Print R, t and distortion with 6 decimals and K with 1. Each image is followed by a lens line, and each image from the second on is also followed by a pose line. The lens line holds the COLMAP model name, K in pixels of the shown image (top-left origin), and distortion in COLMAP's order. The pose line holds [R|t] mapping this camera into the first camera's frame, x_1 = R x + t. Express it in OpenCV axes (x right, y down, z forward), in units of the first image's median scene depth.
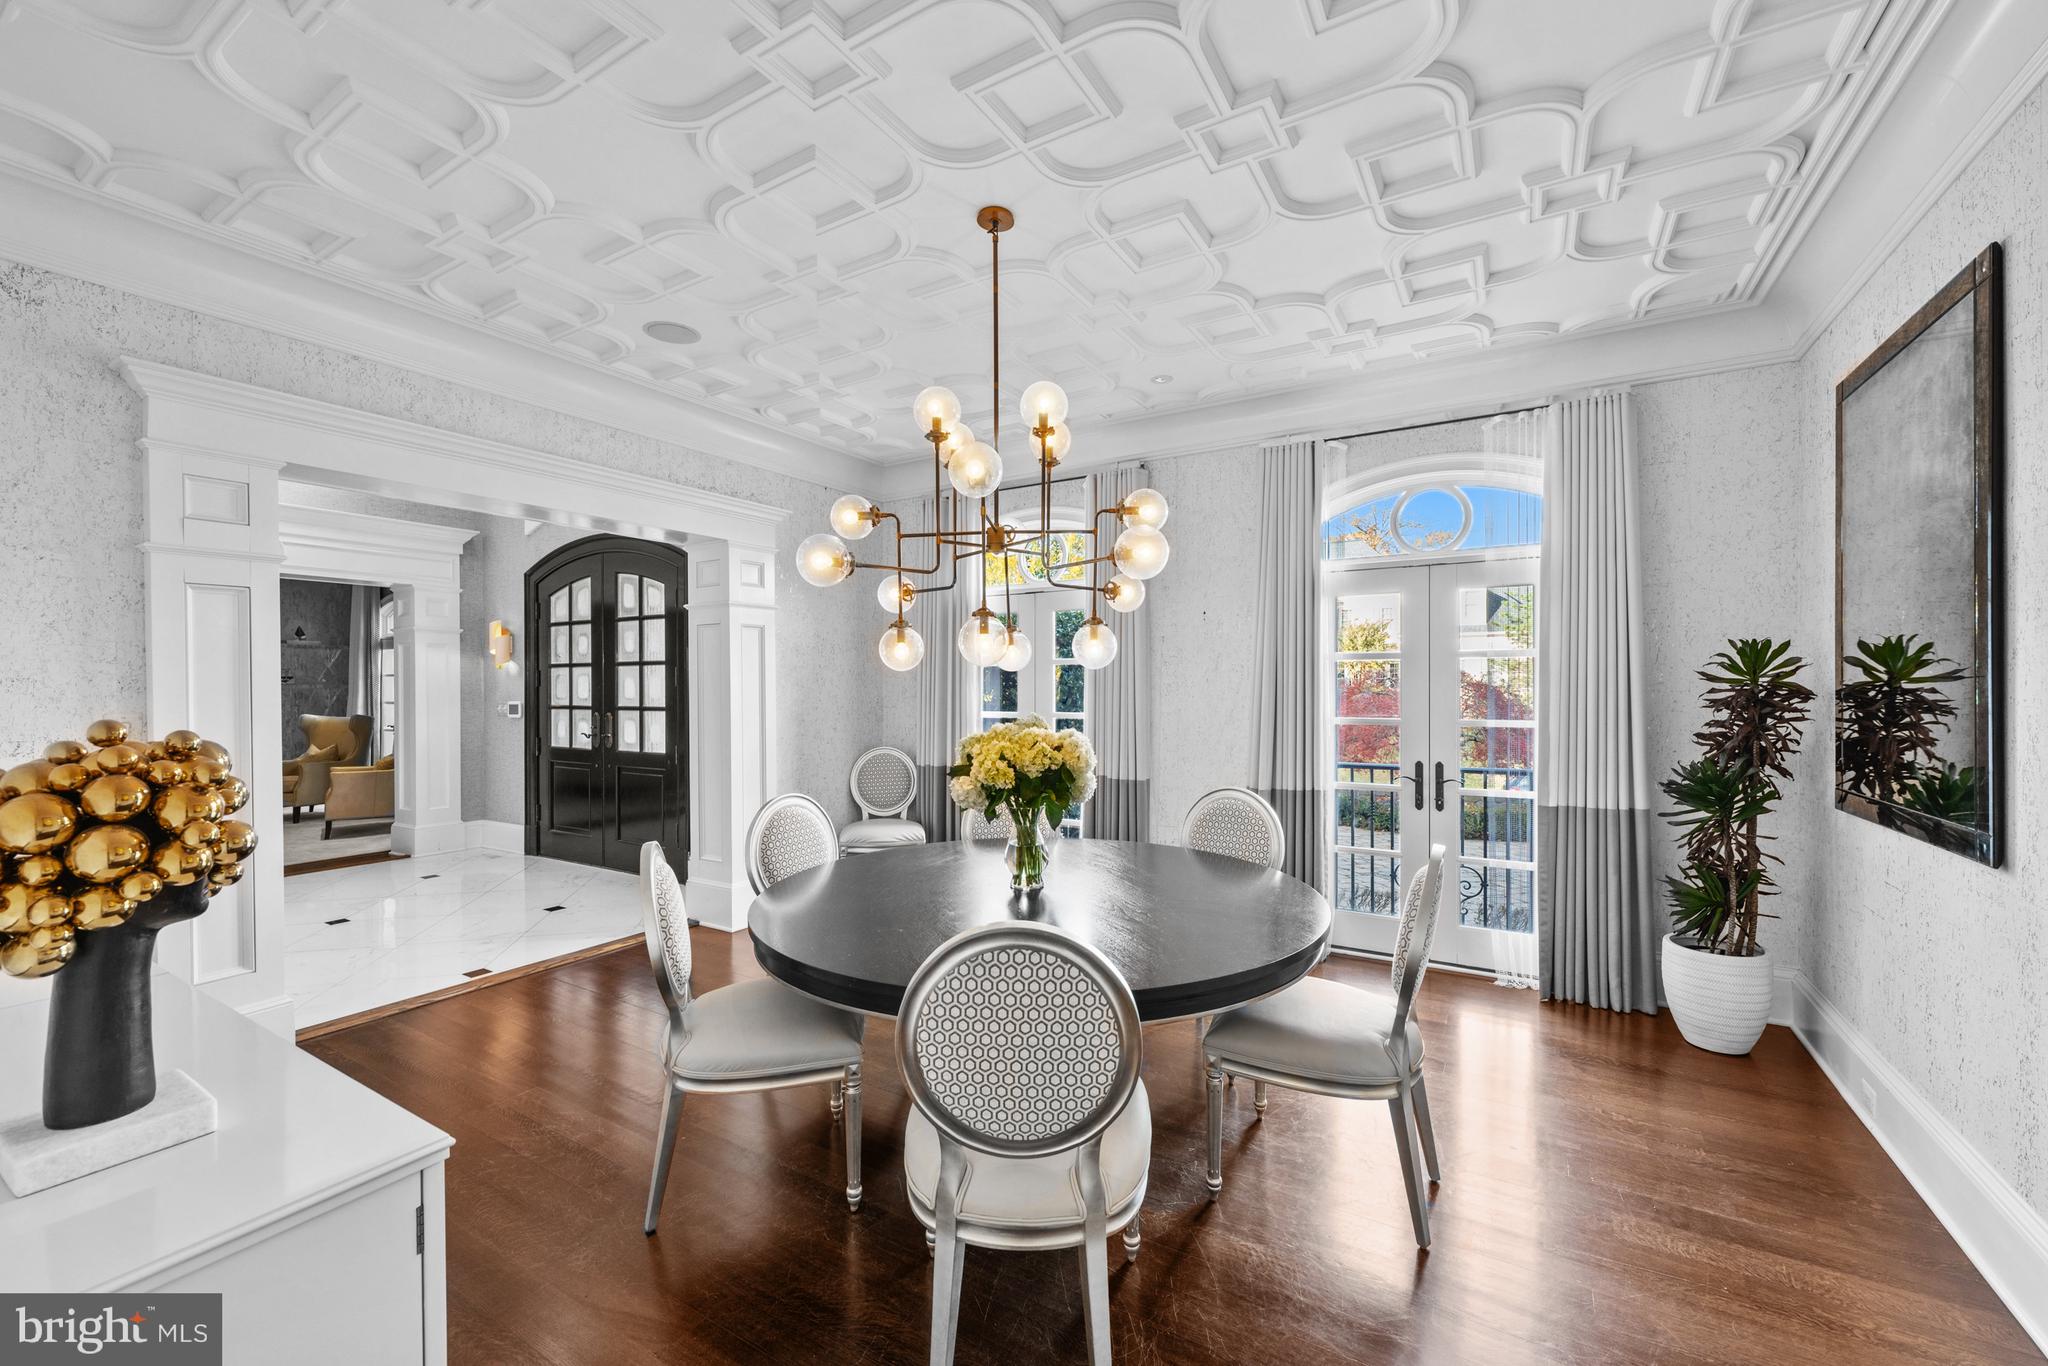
lens RADIAL K [[818.8, 0, 1016.8], [0, 818.8, 687.2], [0, 0, 1]] dist [0.001839, 0.000323]
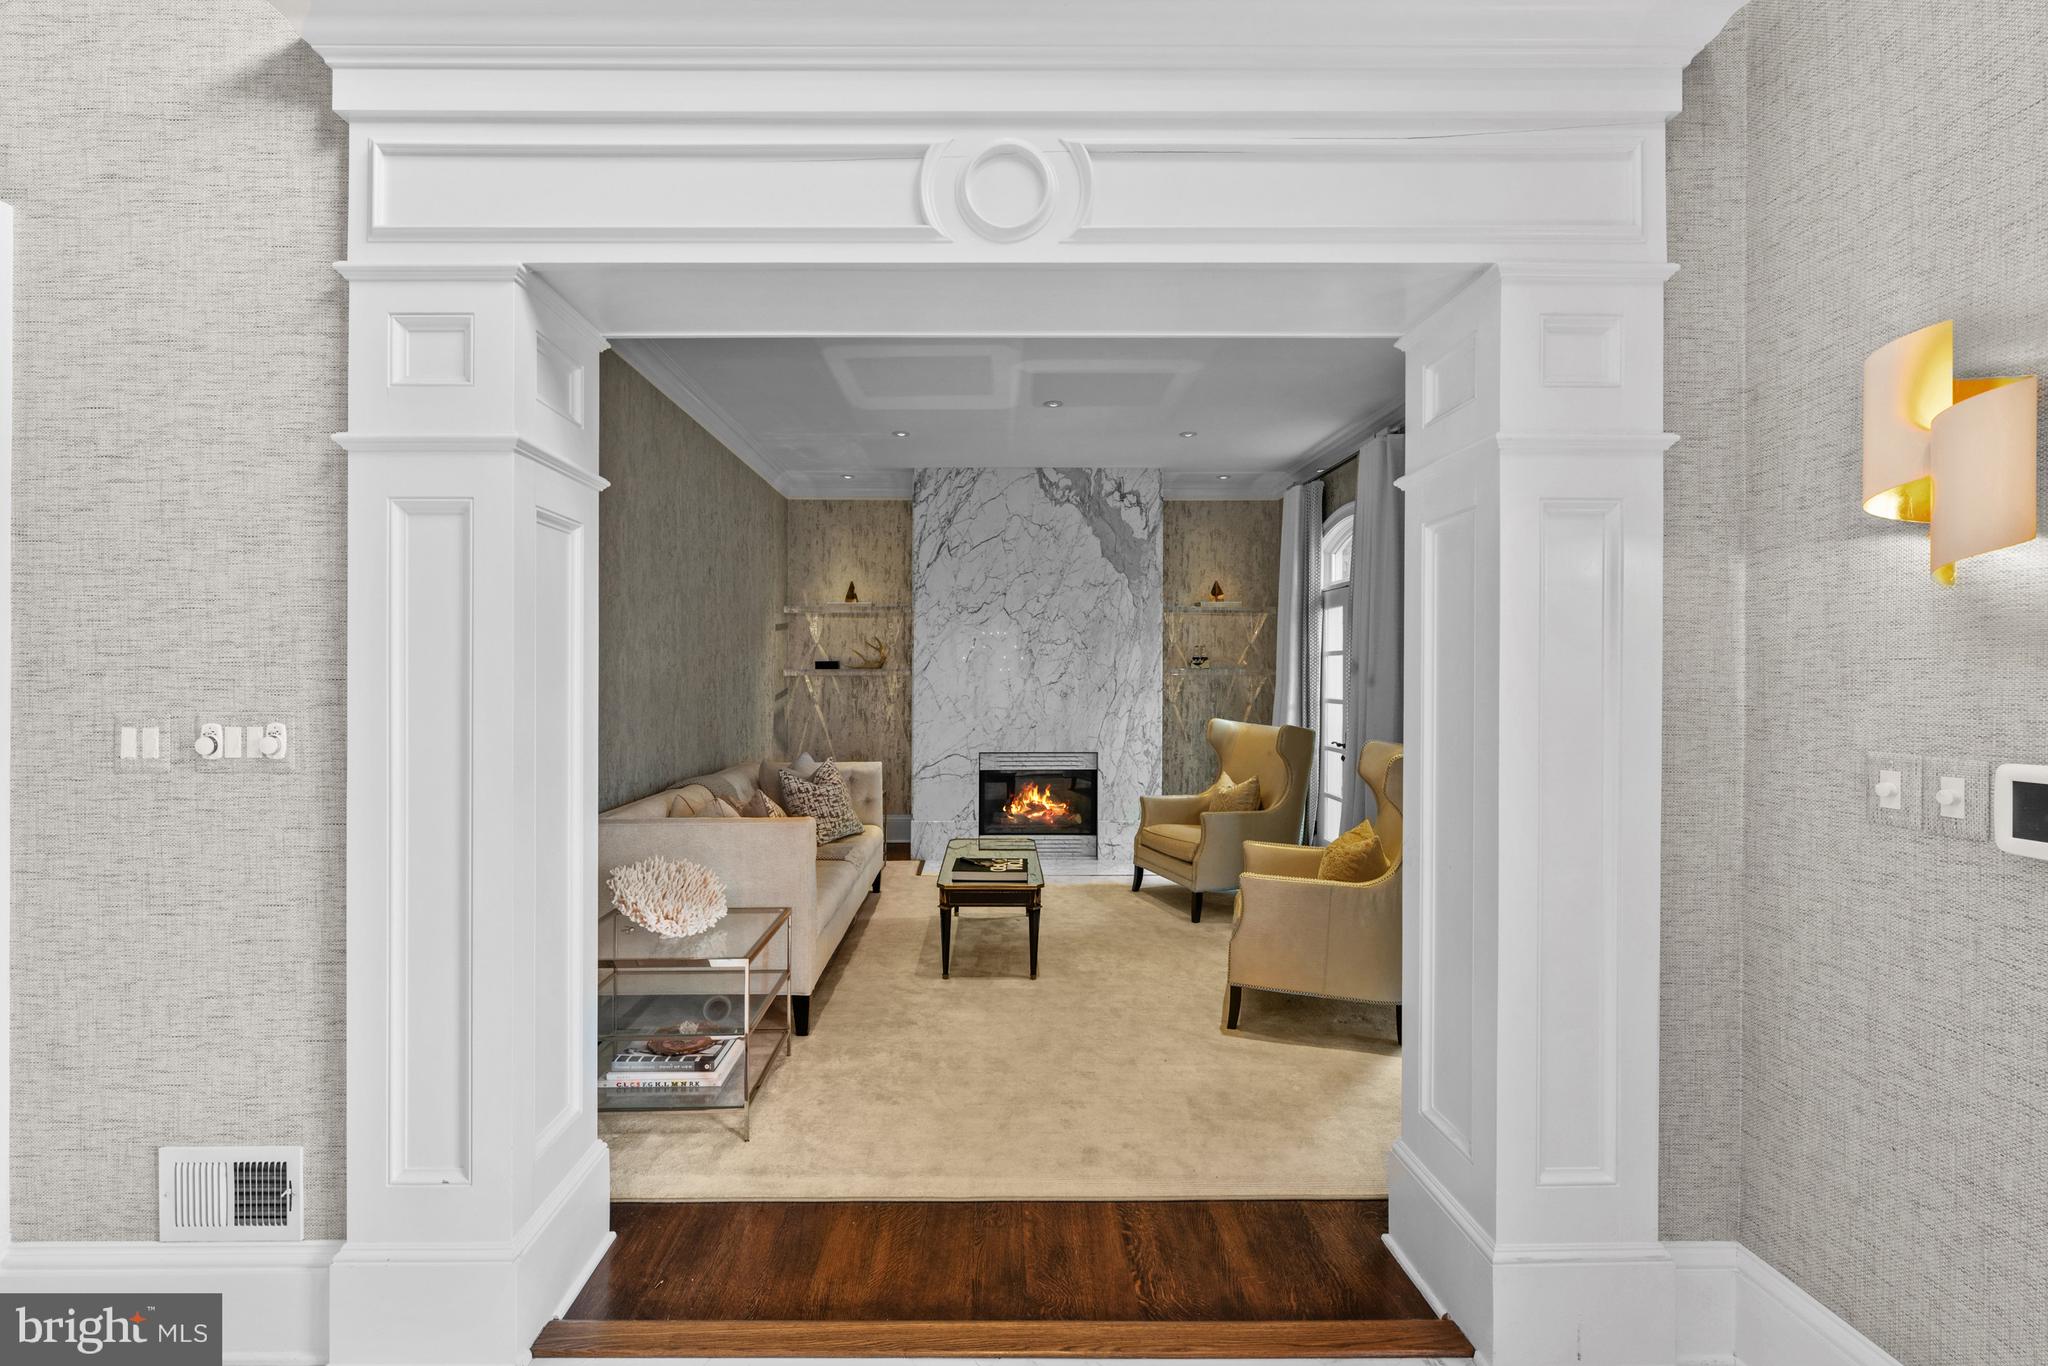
lens RADIAL K [[818.8, 0, 1007.8], [0, 818.8, 677.9], [0, 0, 1]] dist [0.001839, 0.000323]
pose [[0.540262, 0.011785, -0.841415, -0.445296], [-0.008759, 0.999927, 0.008381, -0.000594], [0.841452, 0.002842, 0.540325, 0.545790]]
